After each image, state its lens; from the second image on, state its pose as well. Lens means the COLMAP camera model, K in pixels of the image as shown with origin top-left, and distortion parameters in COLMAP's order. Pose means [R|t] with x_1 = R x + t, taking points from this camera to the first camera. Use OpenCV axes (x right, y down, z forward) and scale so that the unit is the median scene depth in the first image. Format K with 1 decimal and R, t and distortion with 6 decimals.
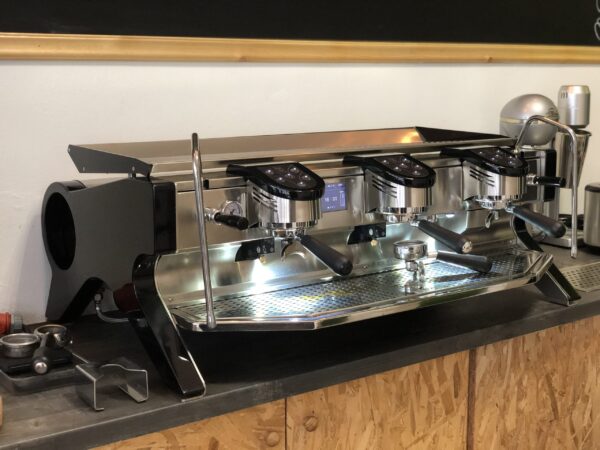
lens RADIAL K [[915.7, 0, 300.0], [0, 915.7, 225.0], [0, 0, 1]] dist [0.035854, -0.054093]
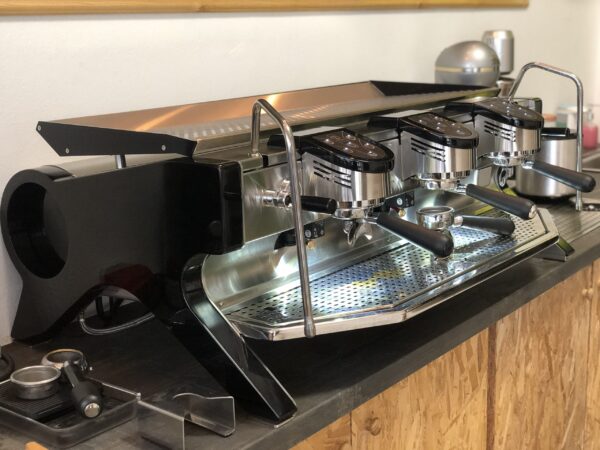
lens RADIAL K [[915.7, 0, 300.0], [0, 915.7, 225.0], [0, 0, 1]] dist [0.035854, -0.054093]
pose [[0.961732, -0.084646, 0.260588, -0.238632], [0.071991, 0.995732, 0.057748, -0.026687], [-0.264364, -0.036778, 0.963721, 0.162702]]
